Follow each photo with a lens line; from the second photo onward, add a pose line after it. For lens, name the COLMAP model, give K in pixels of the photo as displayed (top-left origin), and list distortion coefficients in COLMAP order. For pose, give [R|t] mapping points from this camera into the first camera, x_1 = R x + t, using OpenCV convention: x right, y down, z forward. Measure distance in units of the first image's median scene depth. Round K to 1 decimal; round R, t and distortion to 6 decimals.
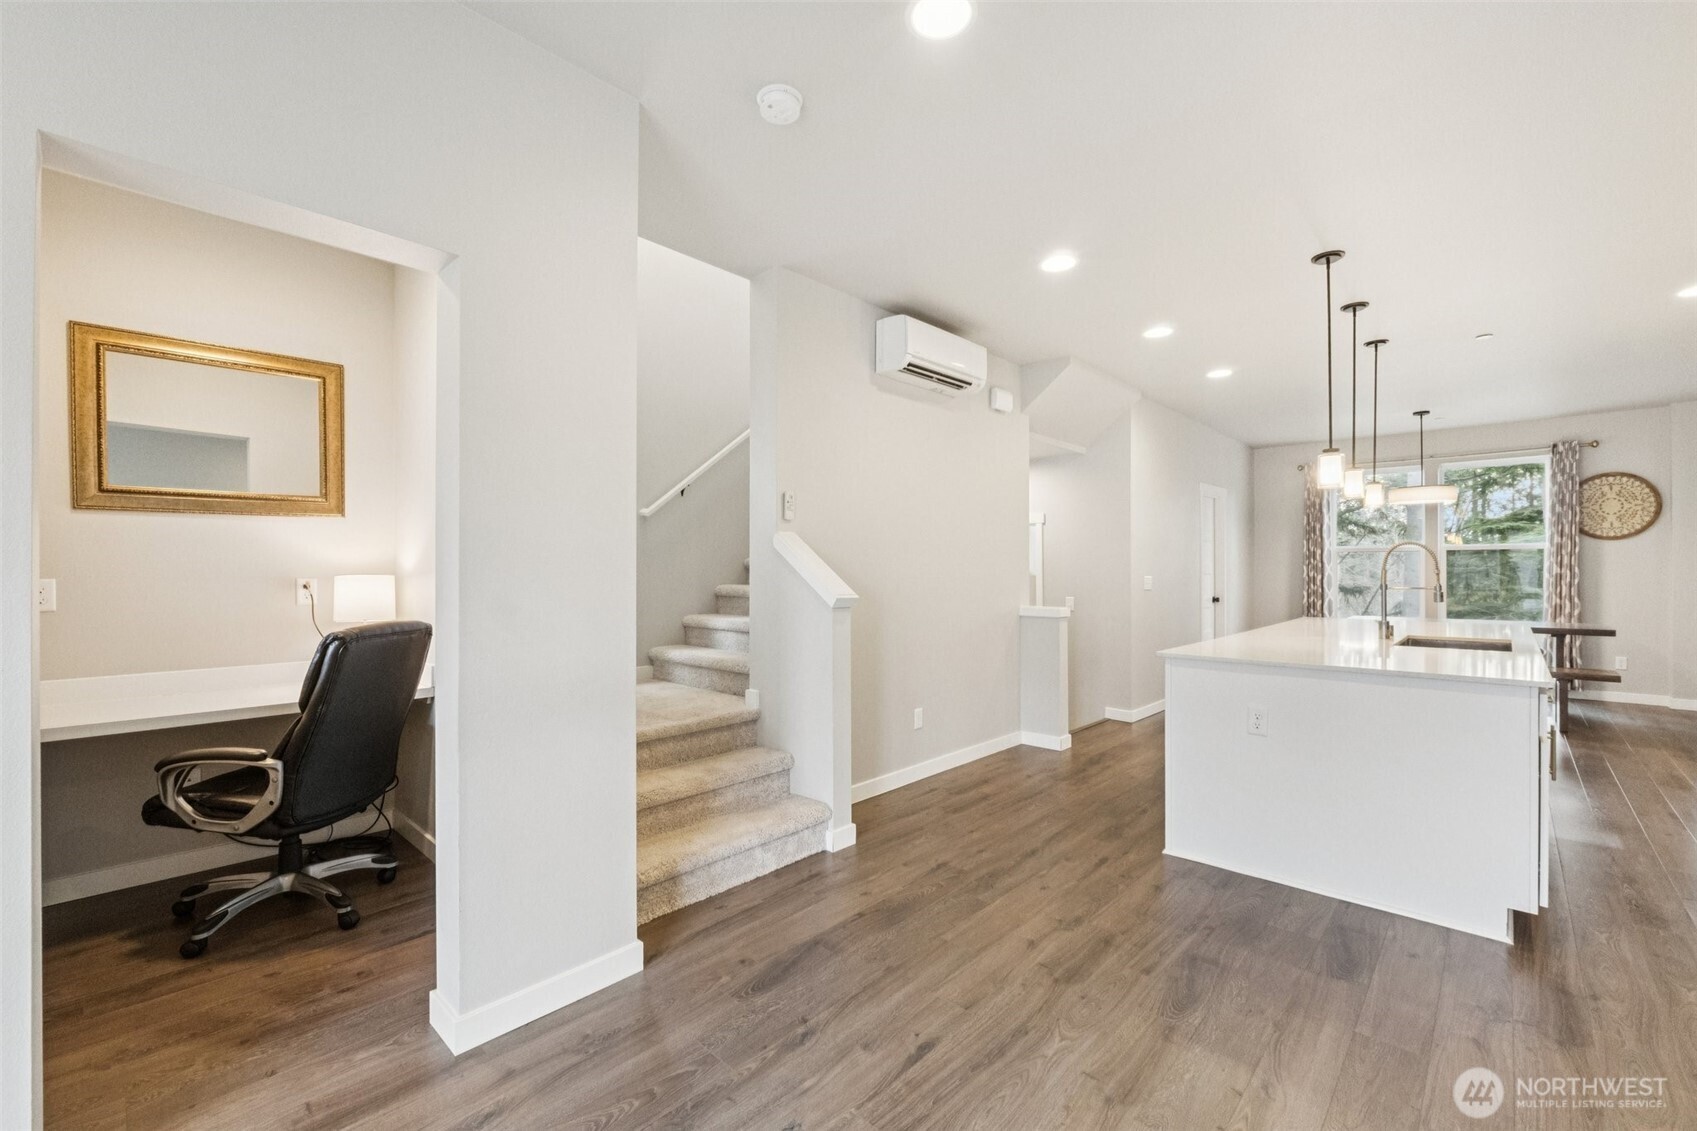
lens RADIAL K [[707.1, 0, 850.9], [0, 707.1, 568.5], [0, 0, 1]] dist [-0.010997, -0.000144]
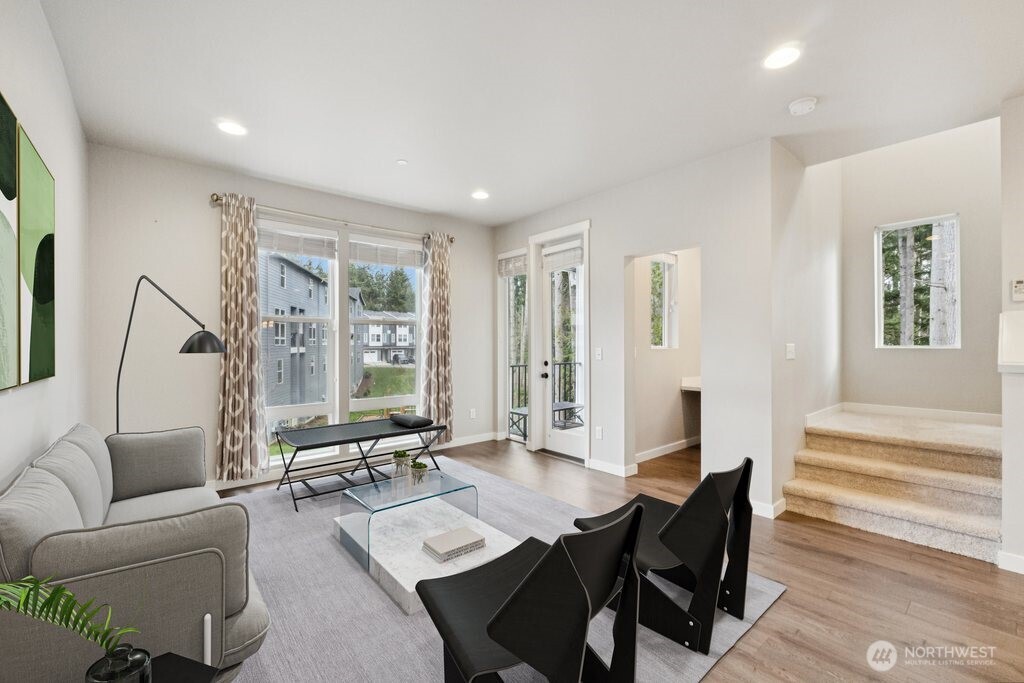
lens RADIAL K [[426.7, 0, 519.1], [0, 426.7, 344.5], [0, 0, 1]] dist [-0.010997, -0.000144]
pose [[-0.113119, -0.002288, -0.993579, 0.995391], [0.007403, 0.999968, -0.003145, 0.003078], [0.993554, -0.007711, -0.113098, 0.294621]]
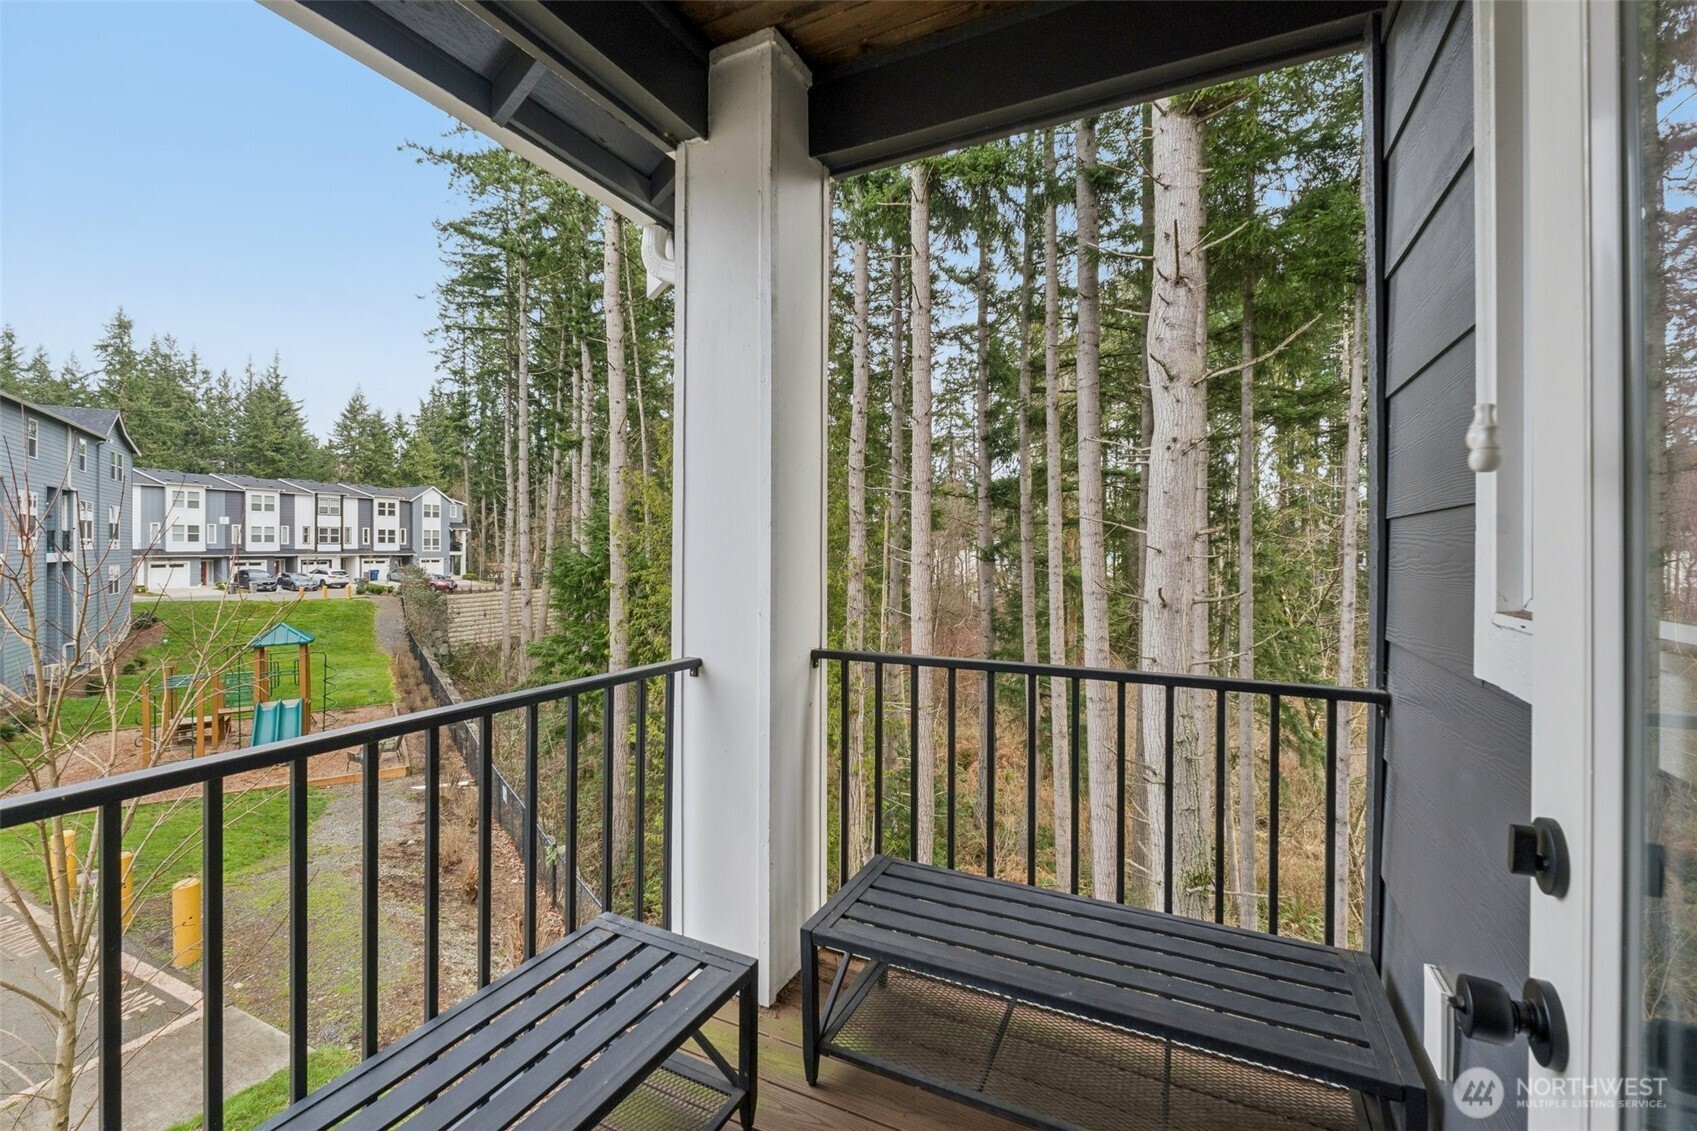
lens RADIAL K [[707.1, 0, 856.1], [0, 707.1, 552.1], [0, 0, 1]] dist [-0.010997, -0.000144]
pose [[0.293498, 0.001474, -0.955959, 0.874968], [0.004479, 0.999986, 0.002917, 0.002359], [0.955949, -0.005138, 0.293487, 0.295717]]
